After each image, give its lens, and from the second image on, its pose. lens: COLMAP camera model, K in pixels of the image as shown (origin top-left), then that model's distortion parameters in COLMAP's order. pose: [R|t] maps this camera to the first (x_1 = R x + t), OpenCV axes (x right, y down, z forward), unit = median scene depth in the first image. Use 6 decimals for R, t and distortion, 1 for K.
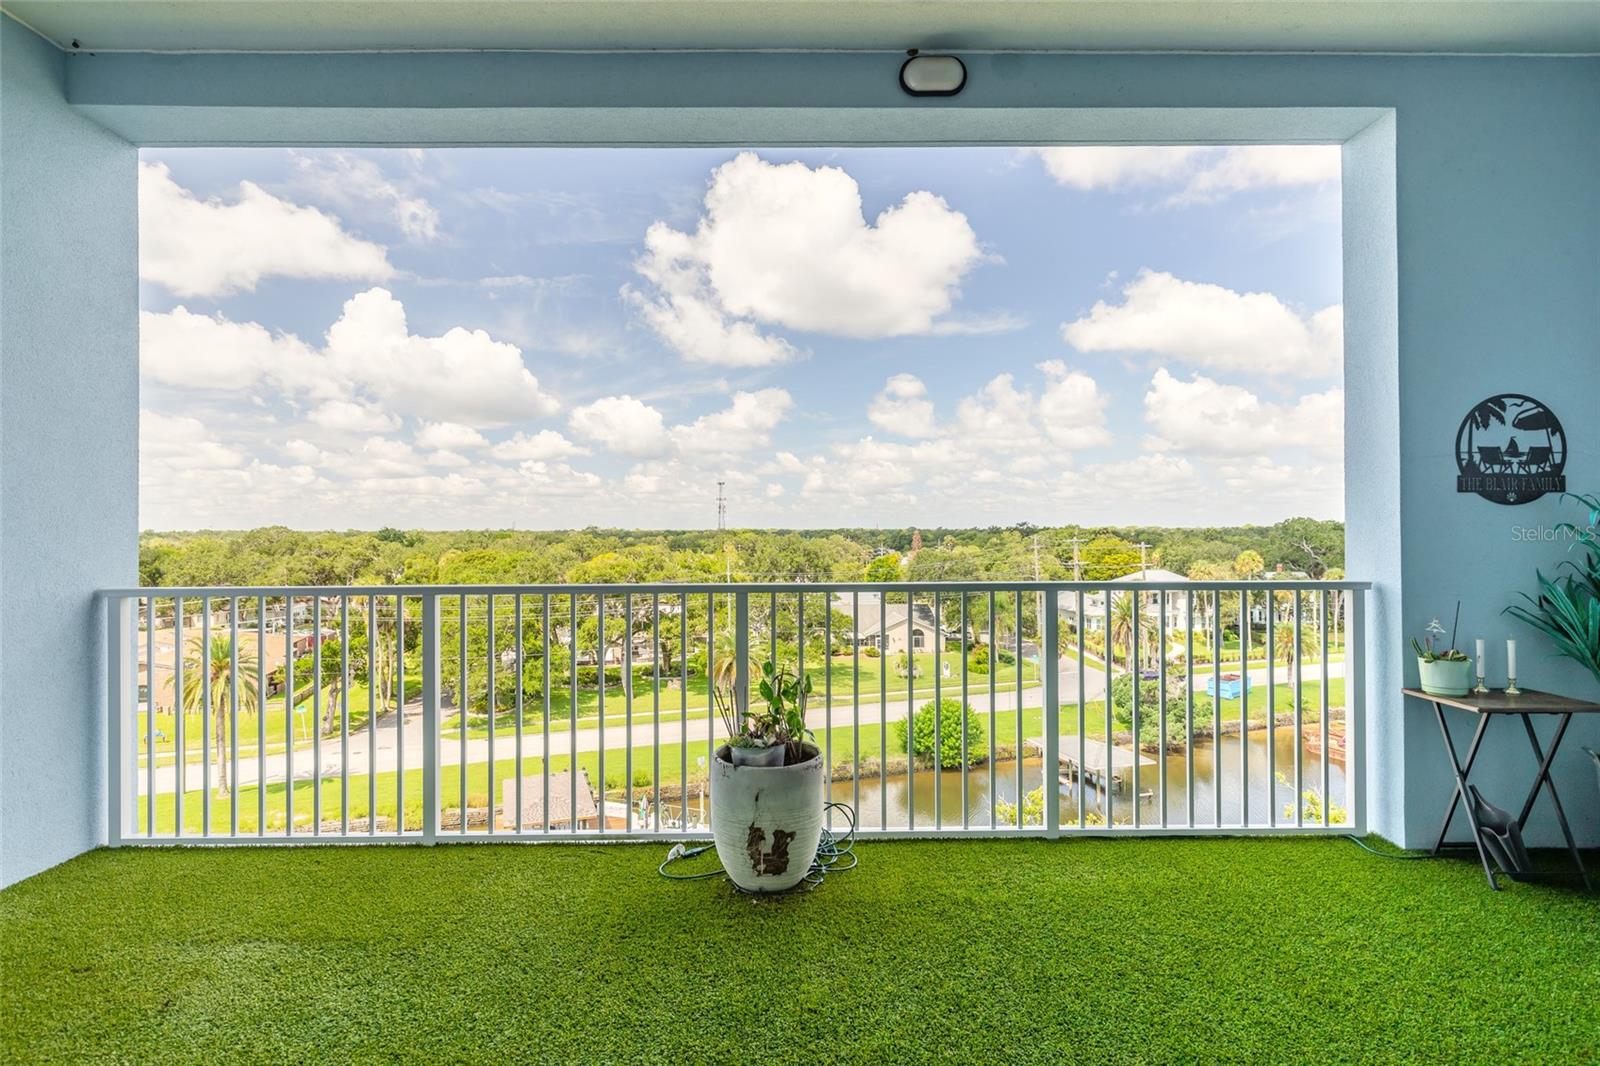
lens RADIAL K [[787.0, 0, 799.6], [0, 787.0, 532.5], [0, 0, 1]] dist [-0.000024, -0.000001]
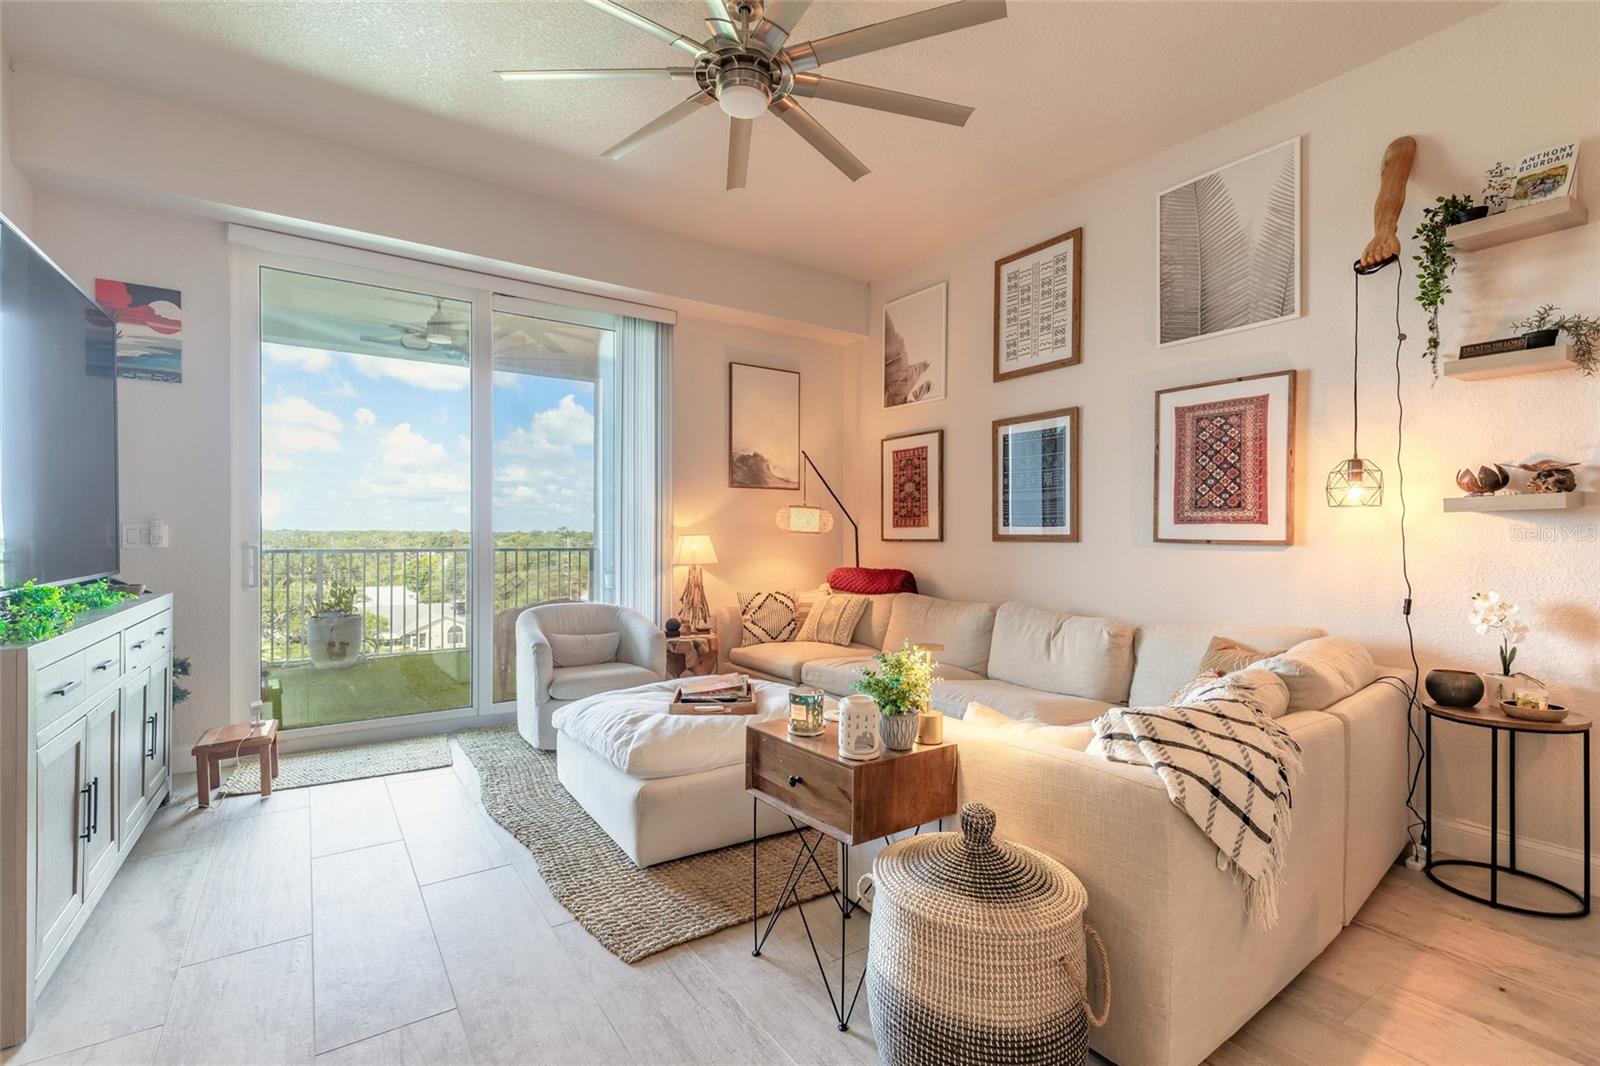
lens RADIAL K [[720.3, 0, 801.9], [0, 720.3, 537.5], [0, 0, 1]] dist [0.005512, 0.000095]
pose [[0.831770, 0.005217, 0.555096, -0.075658], [-0.006208, 0.999981, -0.000096, 0.026227], [-0.555085, -0.003366, 0.831786, -1.537613]]
